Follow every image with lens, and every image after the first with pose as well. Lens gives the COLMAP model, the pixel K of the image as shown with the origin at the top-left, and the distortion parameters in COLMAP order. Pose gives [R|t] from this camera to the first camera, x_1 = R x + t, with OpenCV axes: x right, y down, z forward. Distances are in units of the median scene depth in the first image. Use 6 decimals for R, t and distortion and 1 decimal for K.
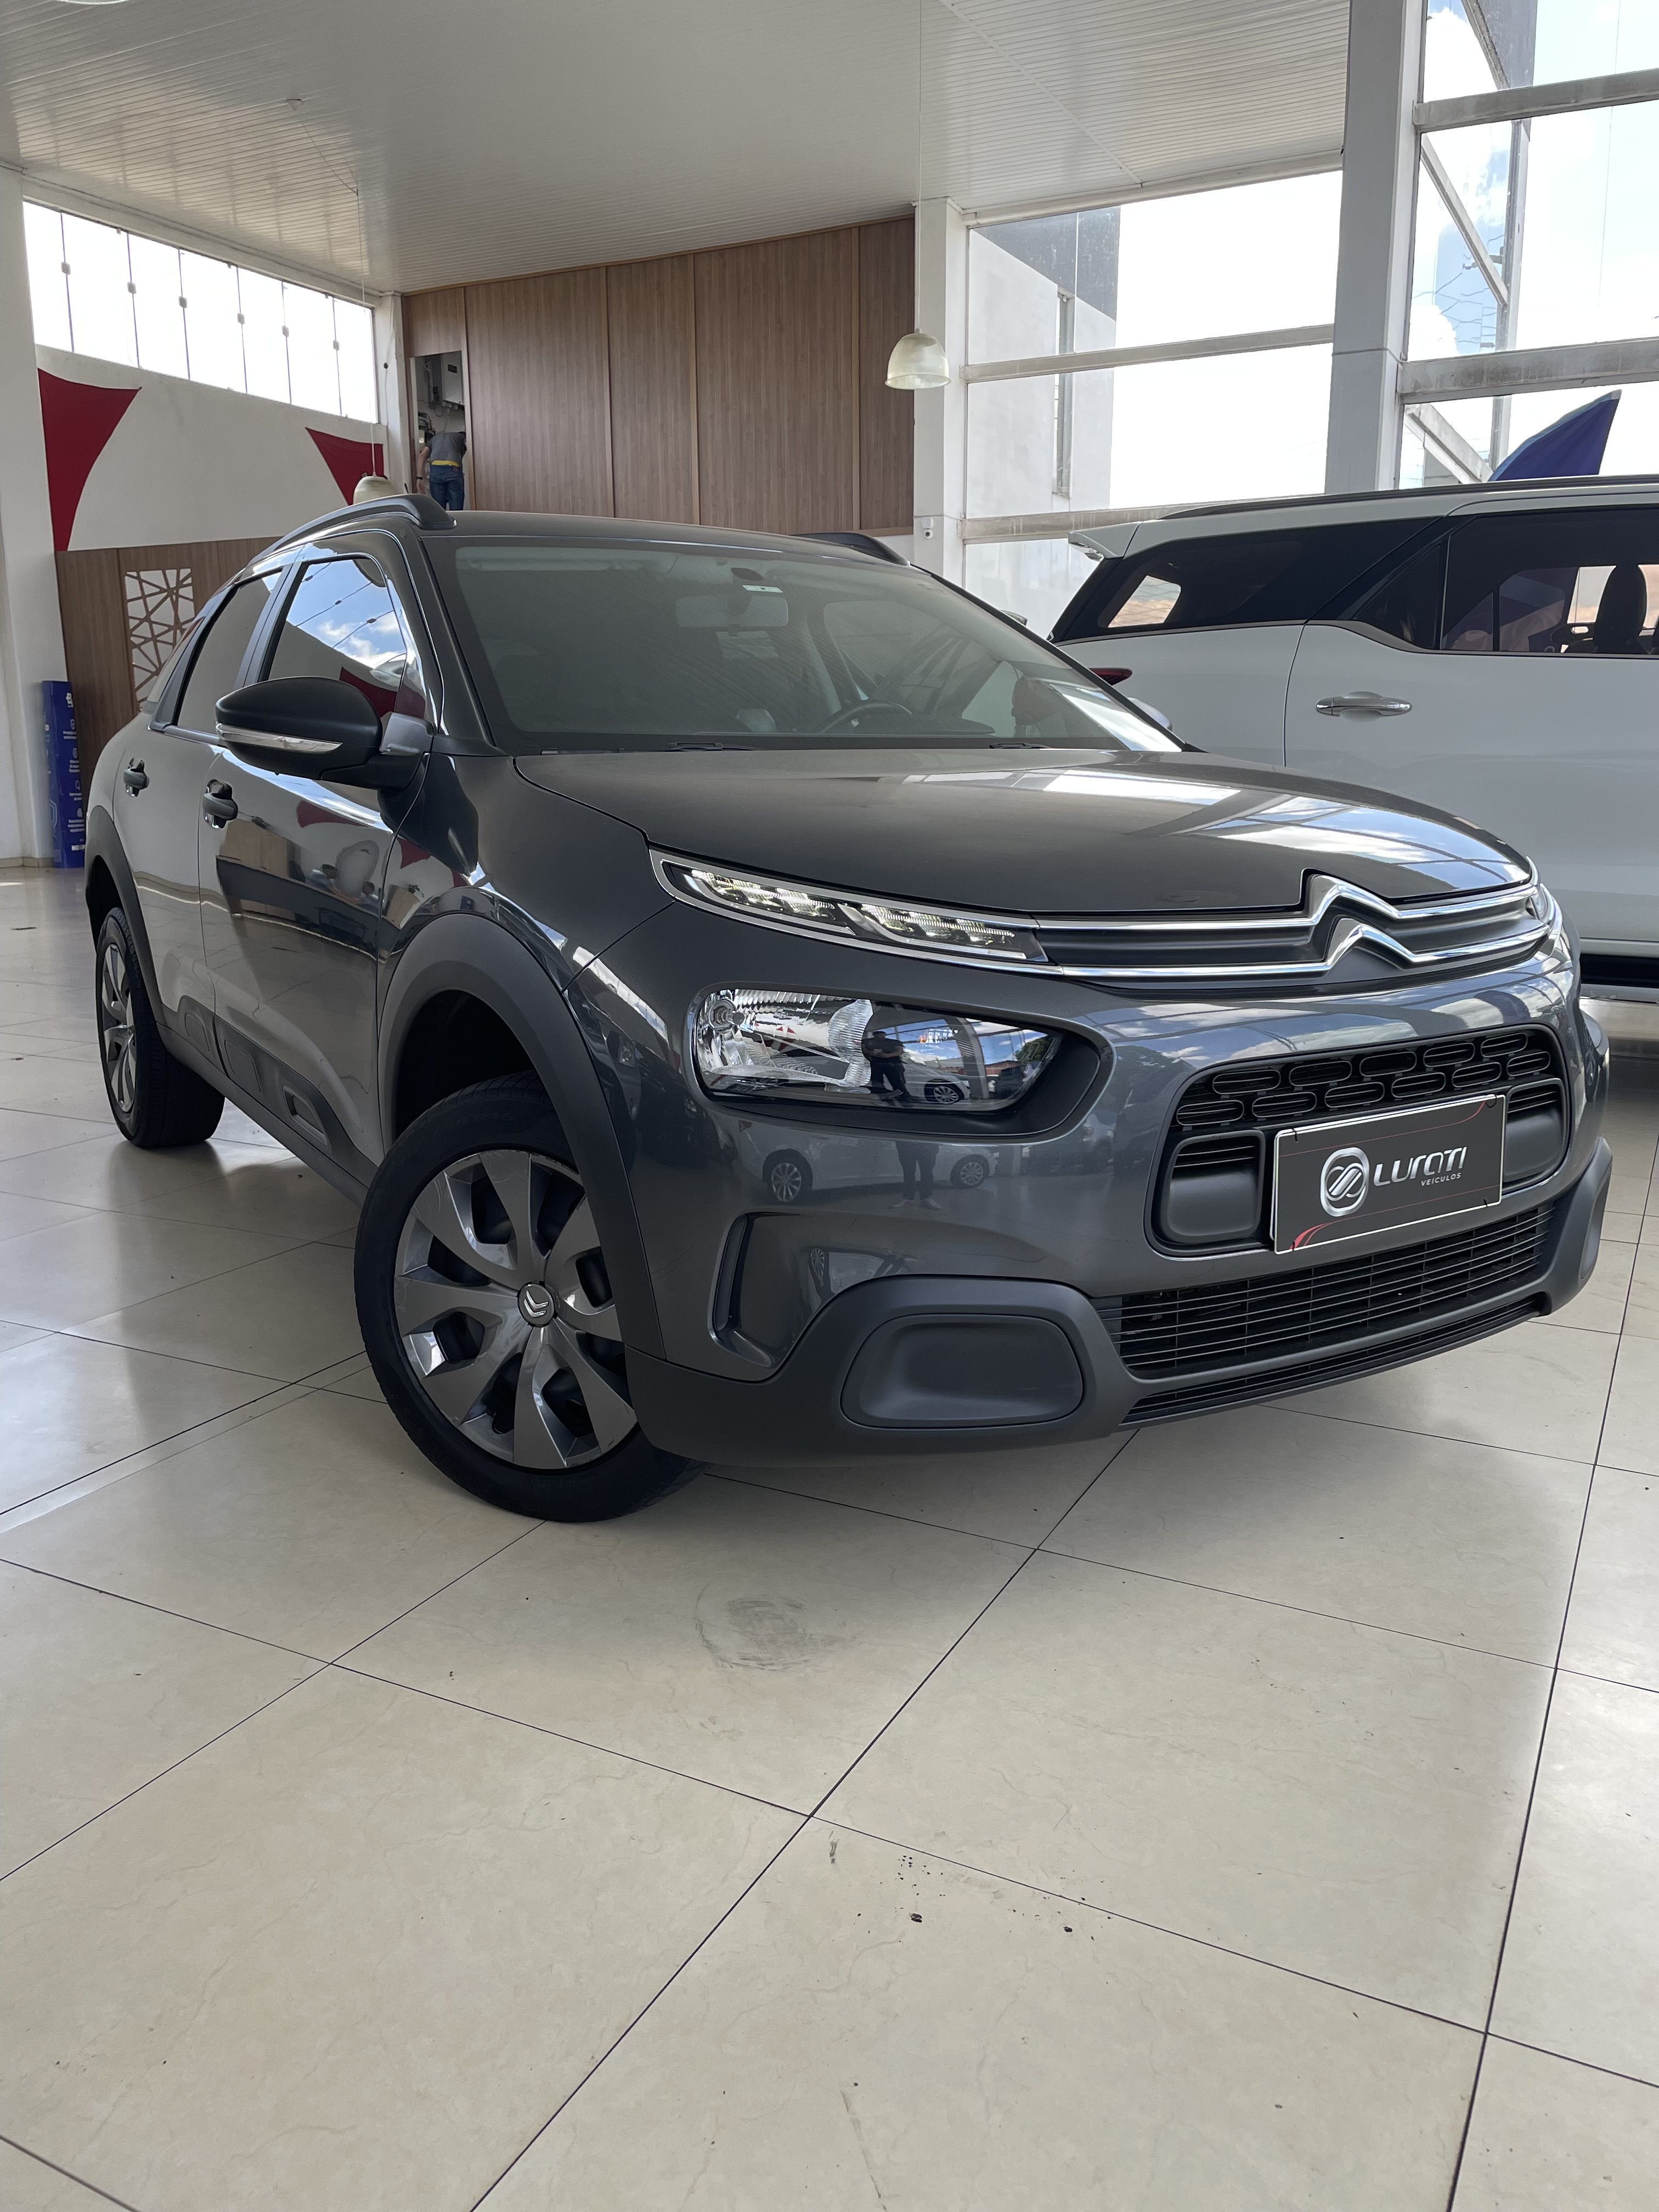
lens RADIAL K [[1653.0, 0, 825.7], [0, 1653.0, 1084.2], [0, 0, 1]] dist [0.051392, -0.041641]
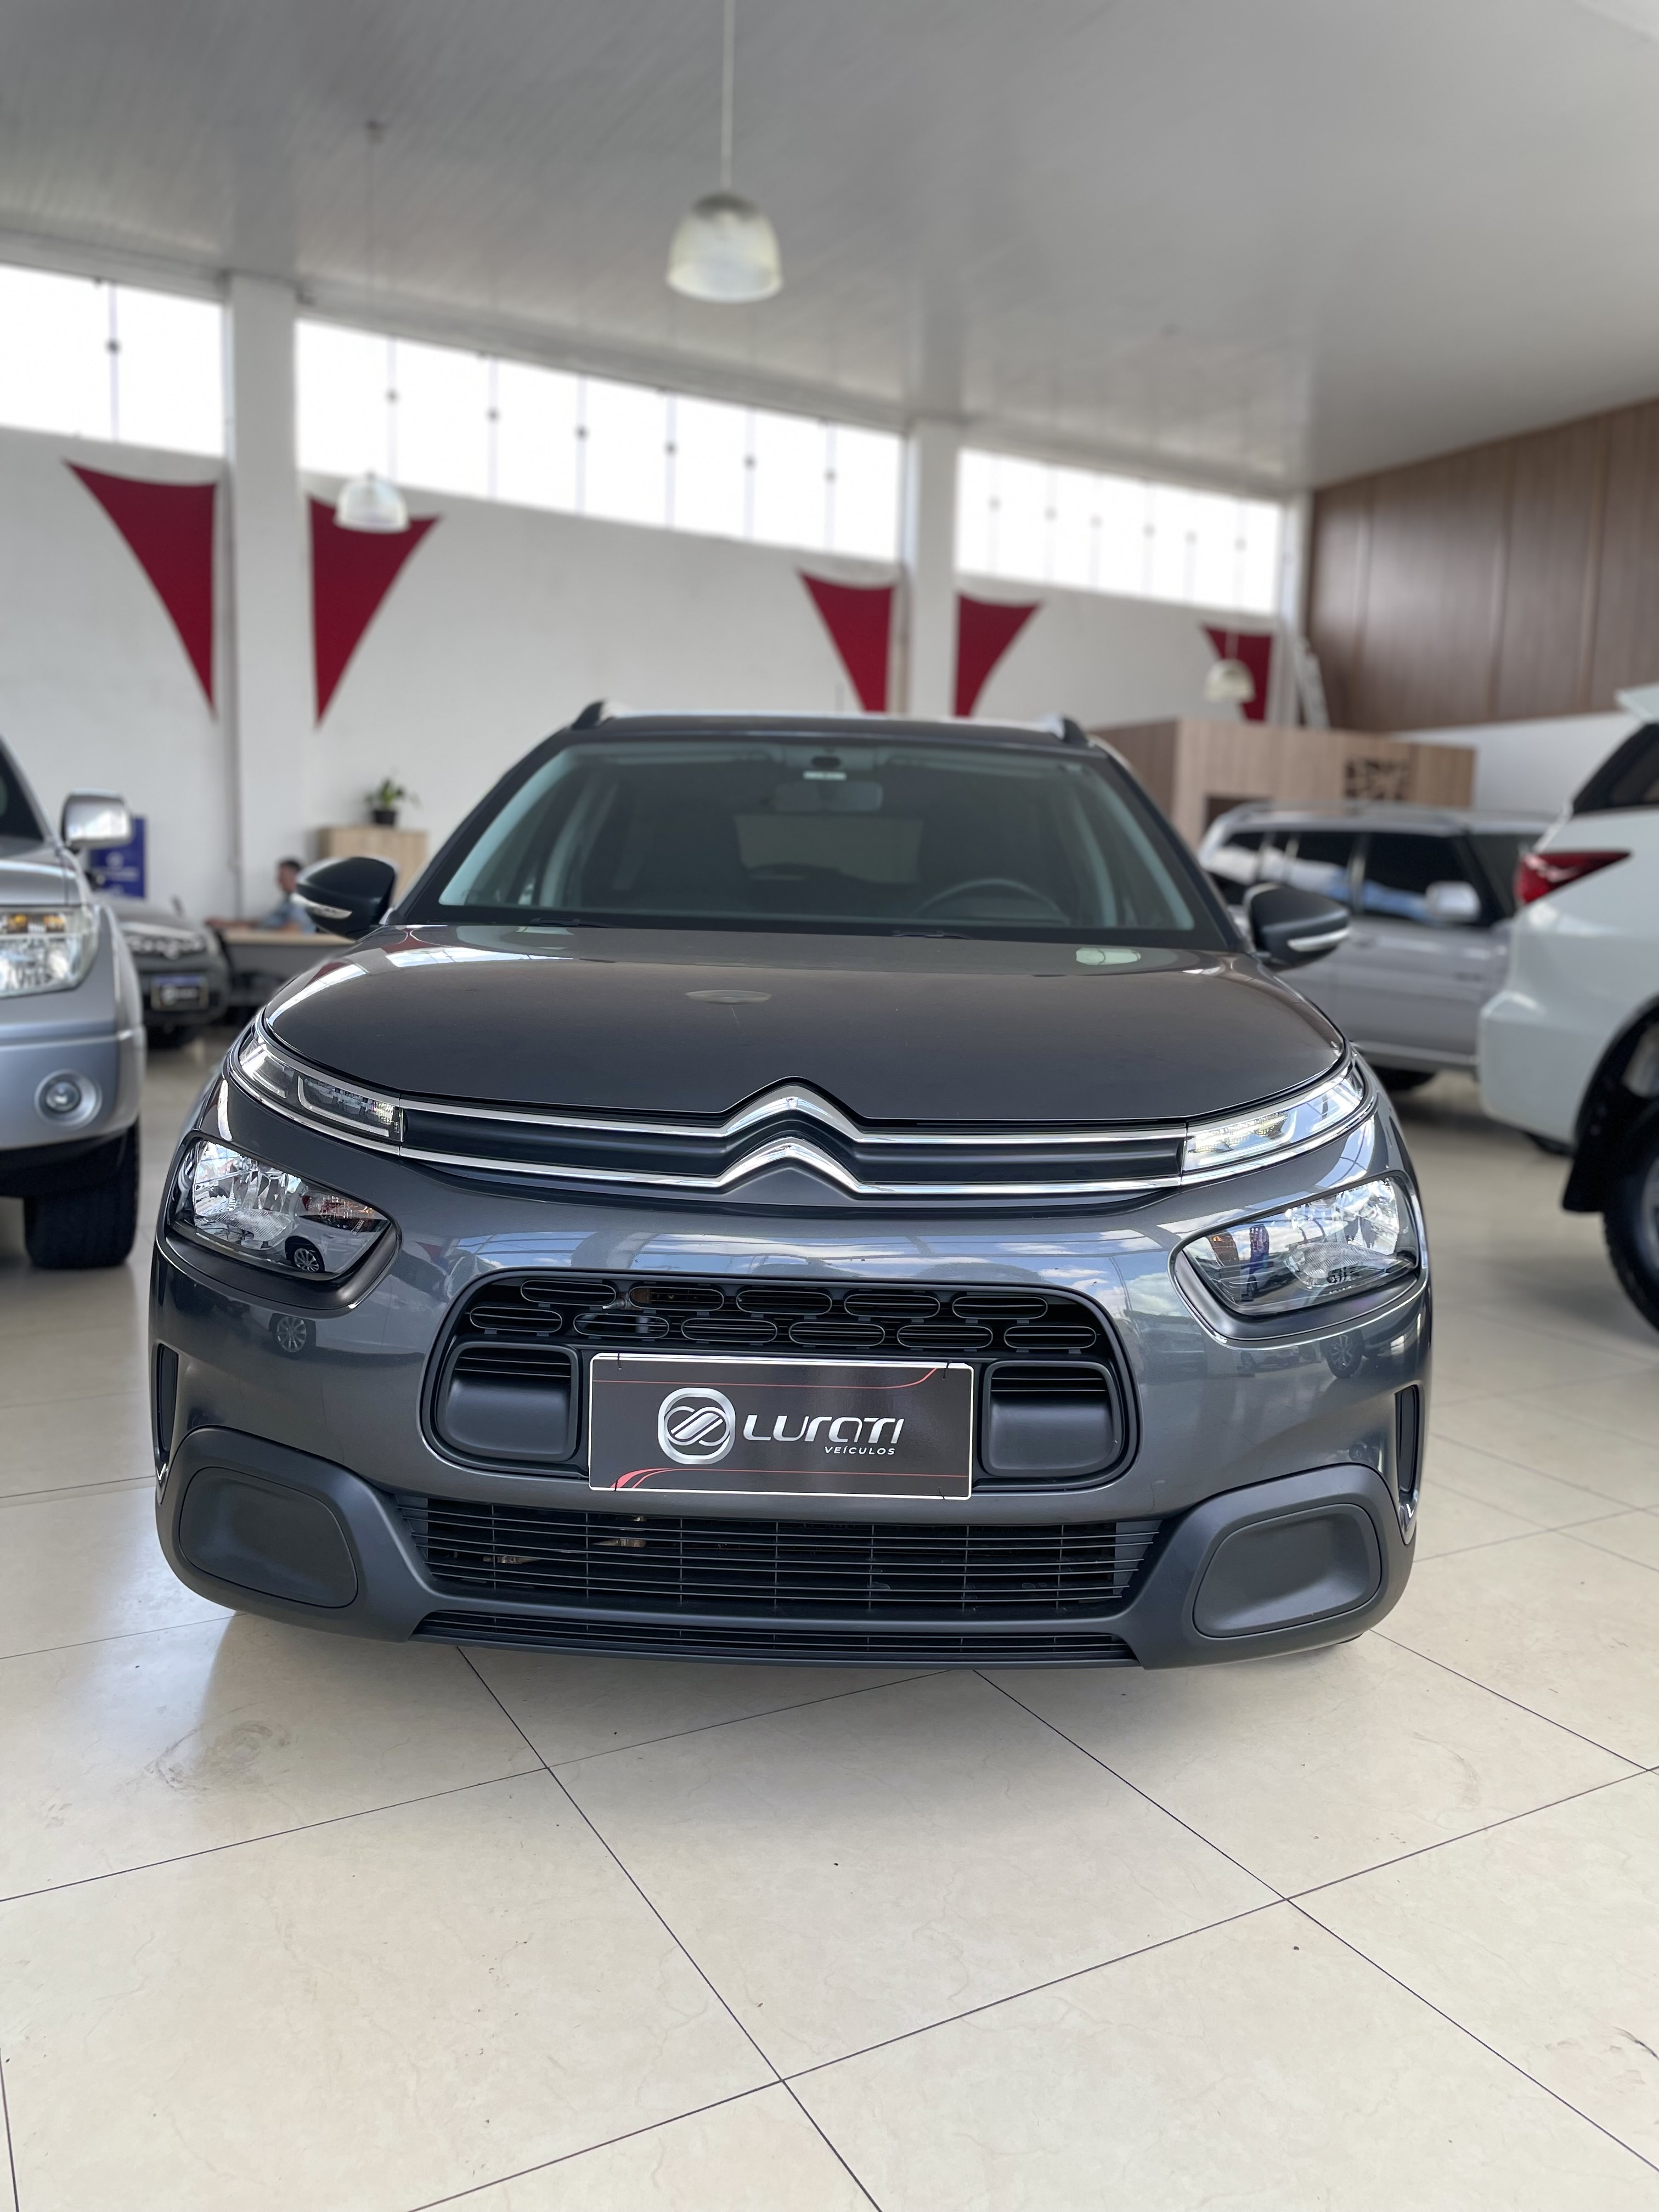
lens RADIAL K [[1653.0, 0, 826.4], [0, 1653.0, 1106.0], [0, 0, 1]] dist [0.051392, -0.041641]
pose [[0.845386, 0.091543, -0.526253, 0.809341], [-0.138097, 0.989167, -0.049775, -0.075084], [0.515996, 0.114752, 0.848870, 0.258875]]
